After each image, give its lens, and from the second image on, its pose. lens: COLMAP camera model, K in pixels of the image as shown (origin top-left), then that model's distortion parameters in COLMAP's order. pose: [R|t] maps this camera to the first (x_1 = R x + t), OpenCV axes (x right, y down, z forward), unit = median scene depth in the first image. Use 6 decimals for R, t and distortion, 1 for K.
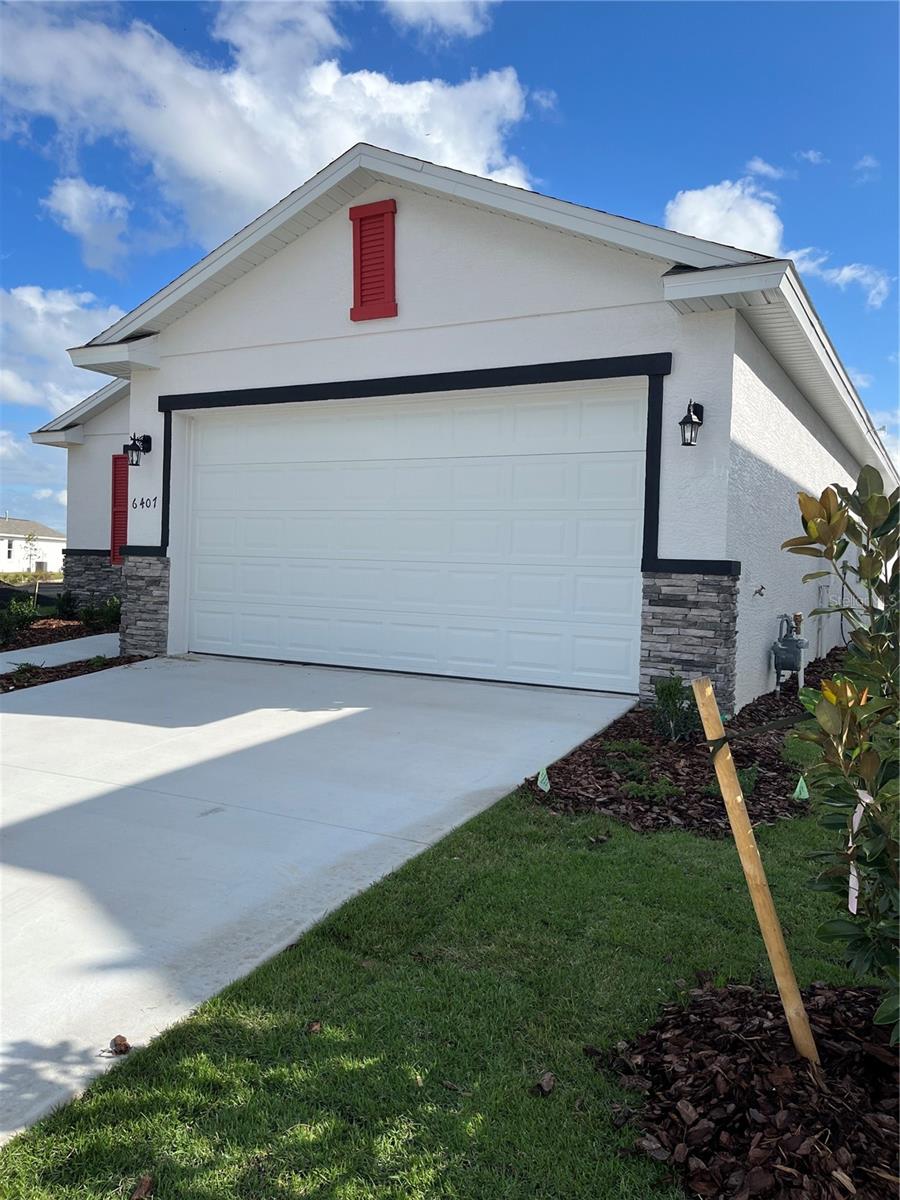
lens RADIAL K [[914.2, 0, 451.6], [0, 914.2, 599.2], [0, 0, 1]] dist [0.061361, -0.082576]
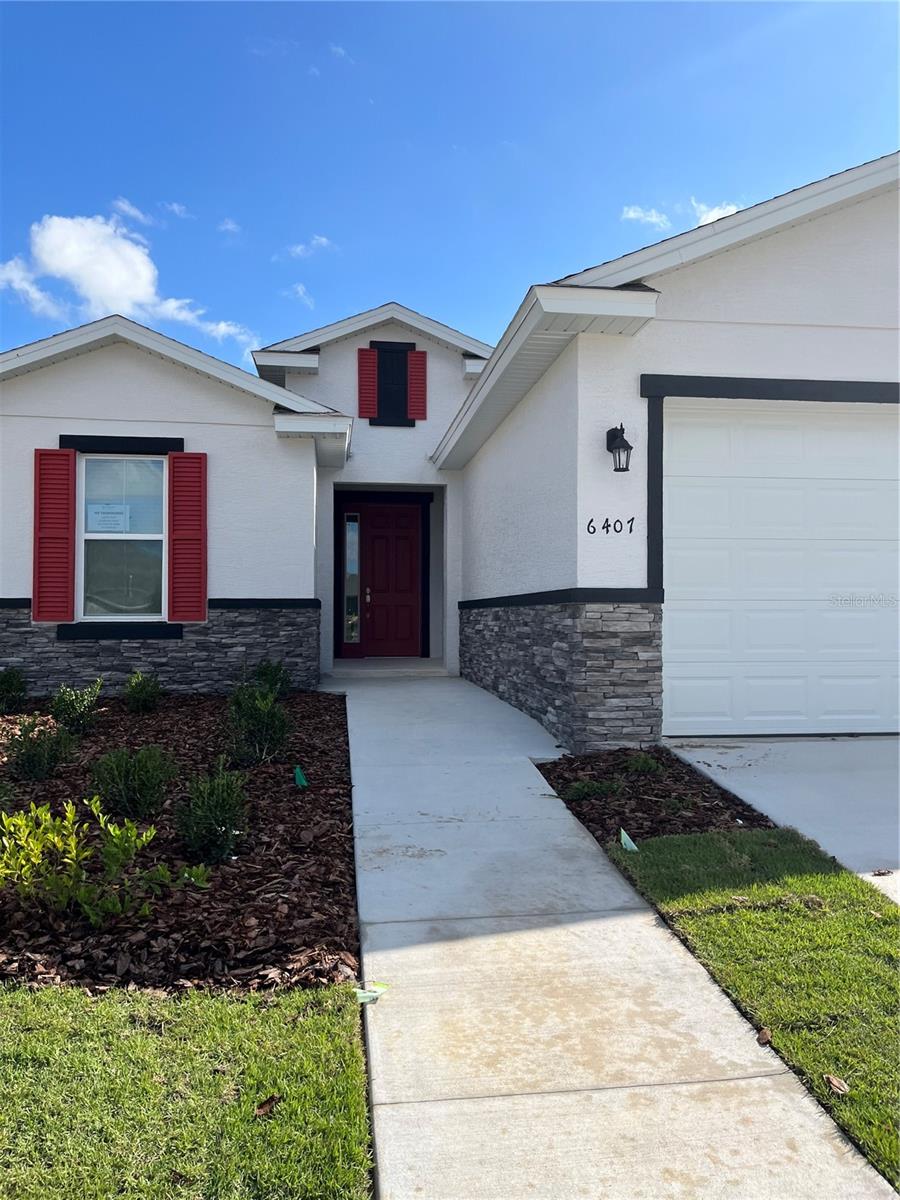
lens RADIAL K [[914.2, 0, 457.2], [0, 914.2, 593.4], [0, 0, 1]] dist [0.061361, -0.082576]
pose [[0.808902, -0.016882, 0.587701, -0.840718], [0.045296, 0.998406, -0.033664, -0.036706], [-0.586196, 0.053852, 0.808378, 0.523274]]
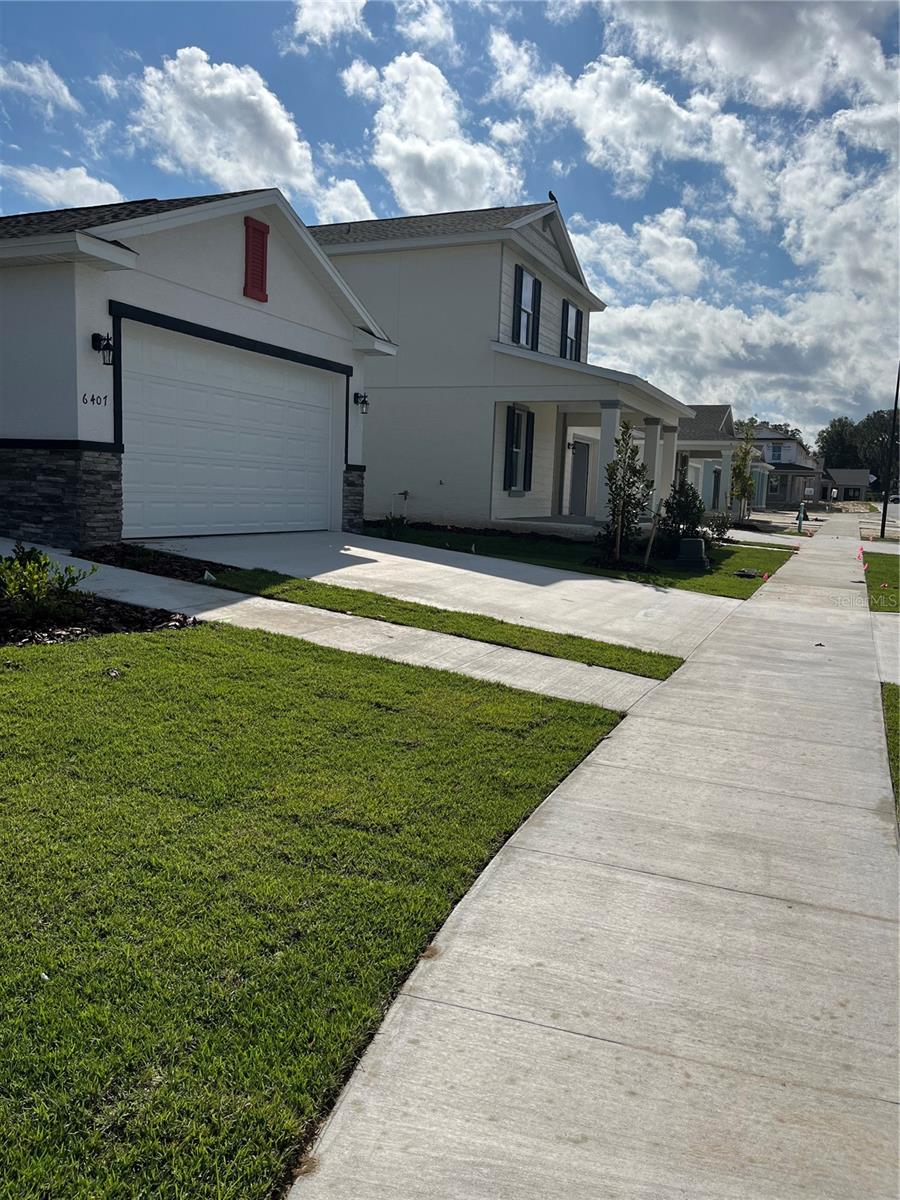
lens RADIAL K [[914.2, 0, 447.0], [0, 914.2, 611.0], [0, 0, 1]] dist [0.061361, -0.082576]
pose [[-0.075268, -0.163376, 0.983688, -1.449881], [-0.003827, 0.986527, 0.163555, -0.041363], [-0.997156, 0.008546, -0.074879, 0.690969]]
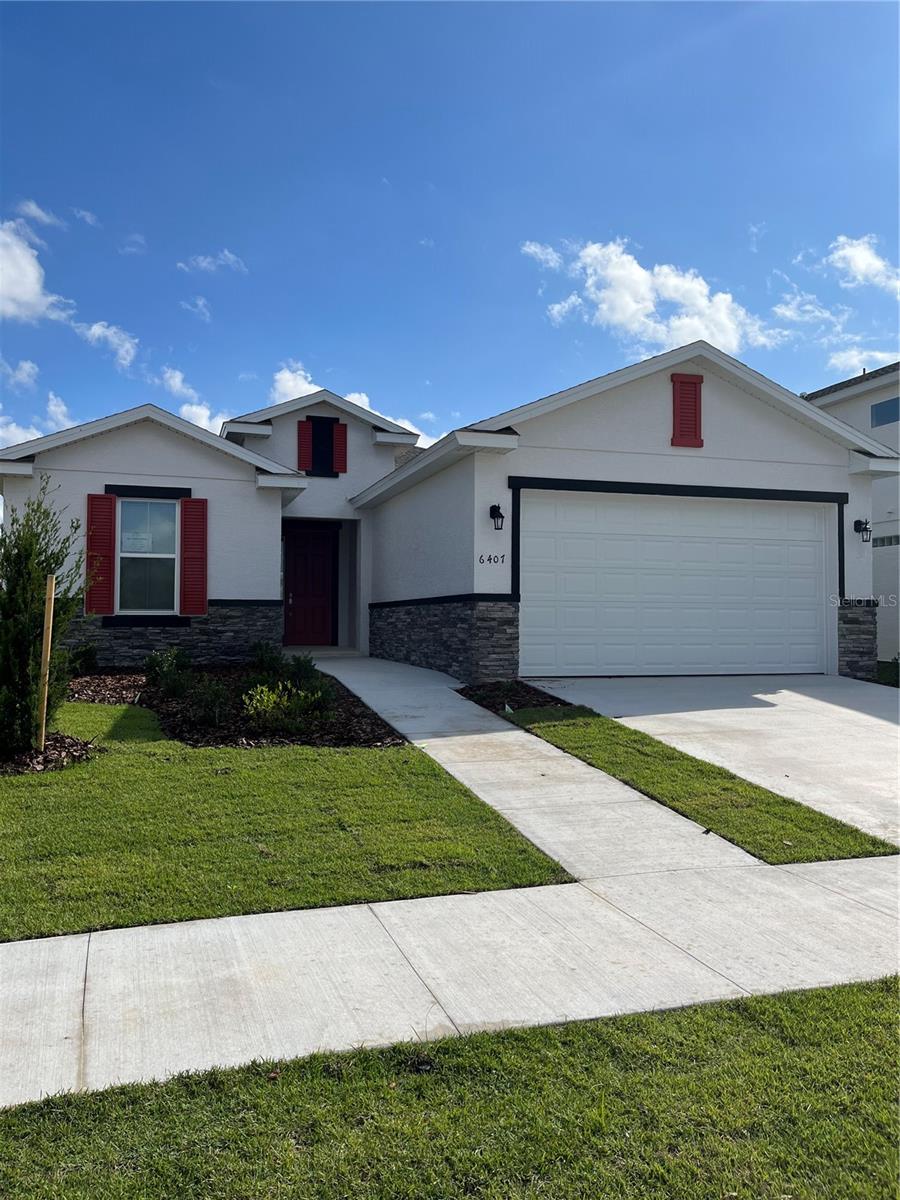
lens RADIAL K [[914.2, 0, 441.4], [0, 914.2, 589.6], [0, 0, 1]] dist [0.061361, -0.082576]
pose [[0.701930, -0.002090, 0.712243, -1.276856], [0.042912, 0.998303, -0.039362, -0.017961], [-0.710952, 0.058193, 0.700829, 0.188814]]
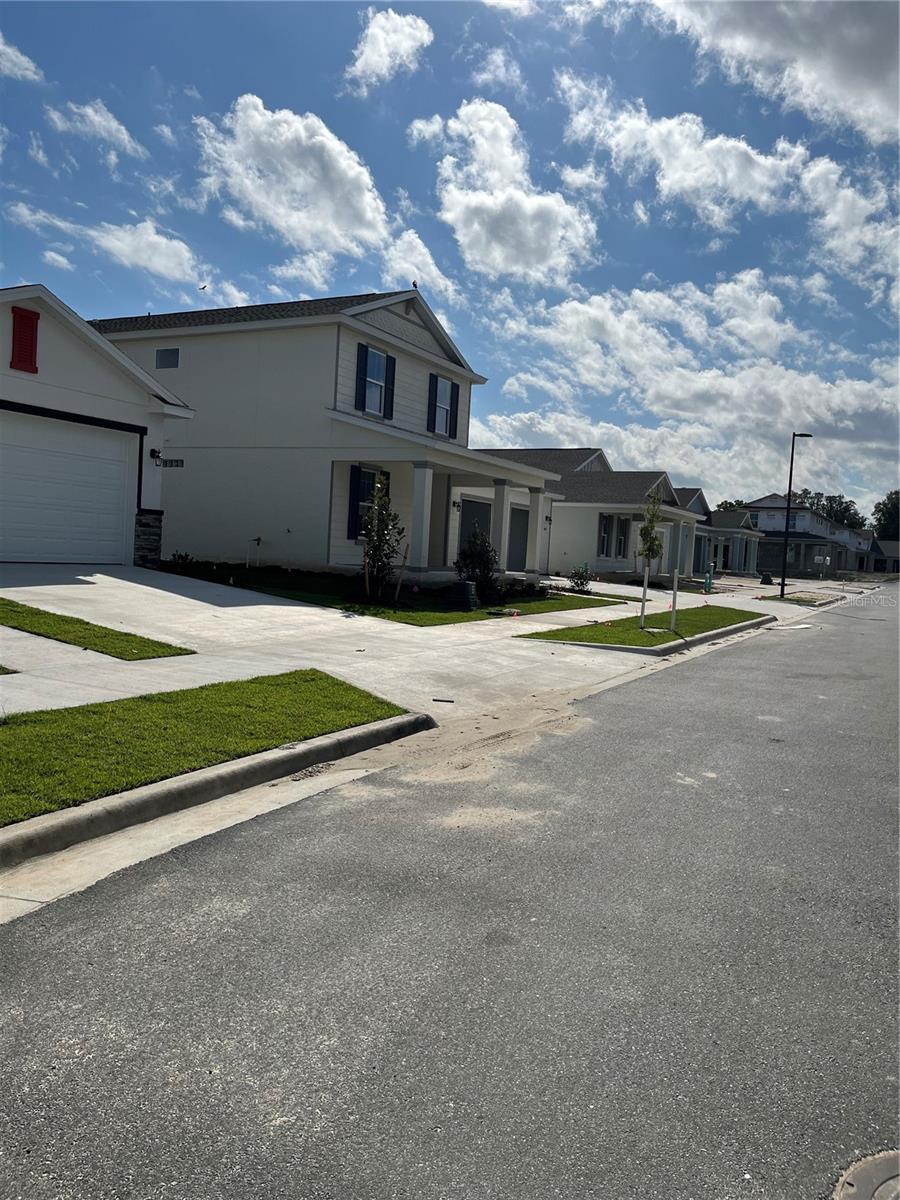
lens RADIAL K [[914.2, 0, 457.9], [0, 914.2, 600.5], [0, 0, 1]] dist [0.061361, -0.082576]
pose [[-0.005687, -0.084150, 0.996437, -1.711330], [-0.023031, 0.996200, 0.083999, -0.017592], [-0.999719, -0.022472, -0.007603, 0.108829]]
